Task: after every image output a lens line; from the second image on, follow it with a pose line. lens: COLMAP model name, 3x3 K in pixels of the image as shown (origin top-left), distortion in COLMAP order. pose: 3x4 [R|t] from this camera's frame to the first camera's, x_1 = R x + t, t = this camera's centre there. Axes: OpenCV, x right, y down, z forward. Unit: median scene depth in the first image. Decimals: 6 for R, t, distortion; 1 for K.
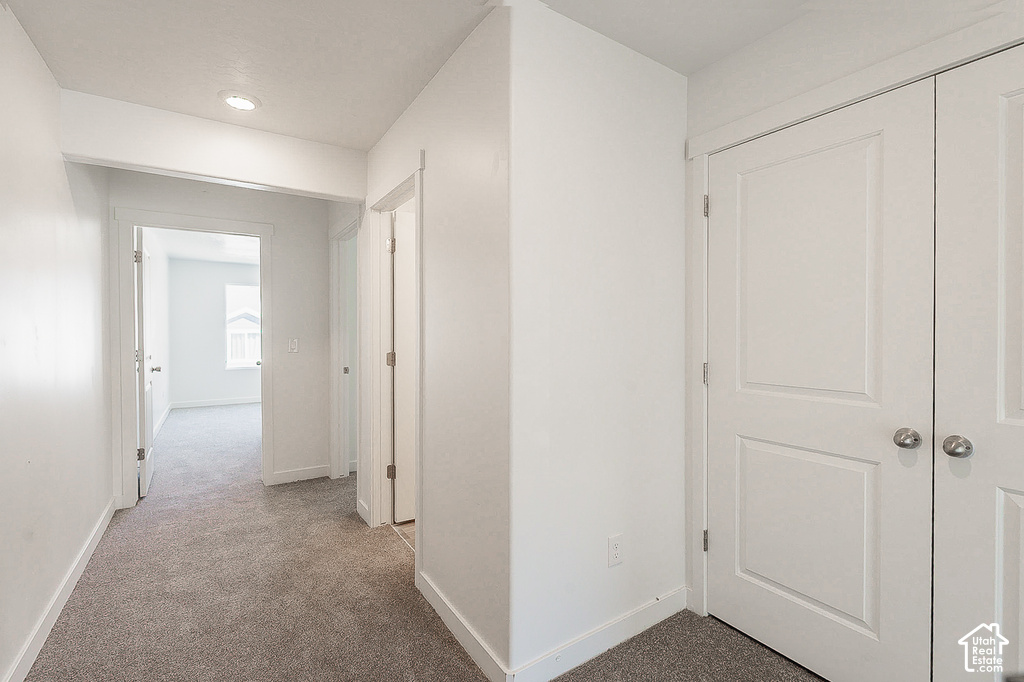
lens RADIAL K [[459.3, 0, 532.1], [0, 459.3, 335.9], [0, 0, 1]] dist [-0.002889, -0.000051]
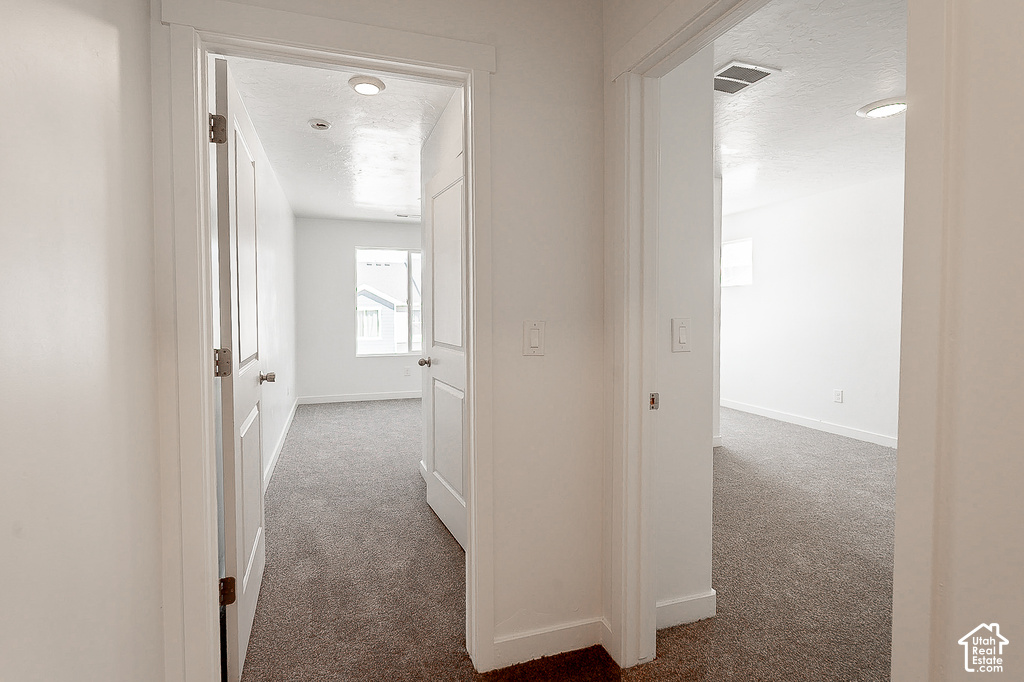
lens RADIAL K [[483.7, 0, 491.7], [0, 483.7, 323.6], [0, 0, 1]] dist [0.000654, 0.000077]
pose [[0.957730, 0.008249, -0.287552, -0.419160], [-0.002220, 0.999771, 0.021287, -0.002327], [0.287662, -0.019748, 0.957528, 0.551642]]
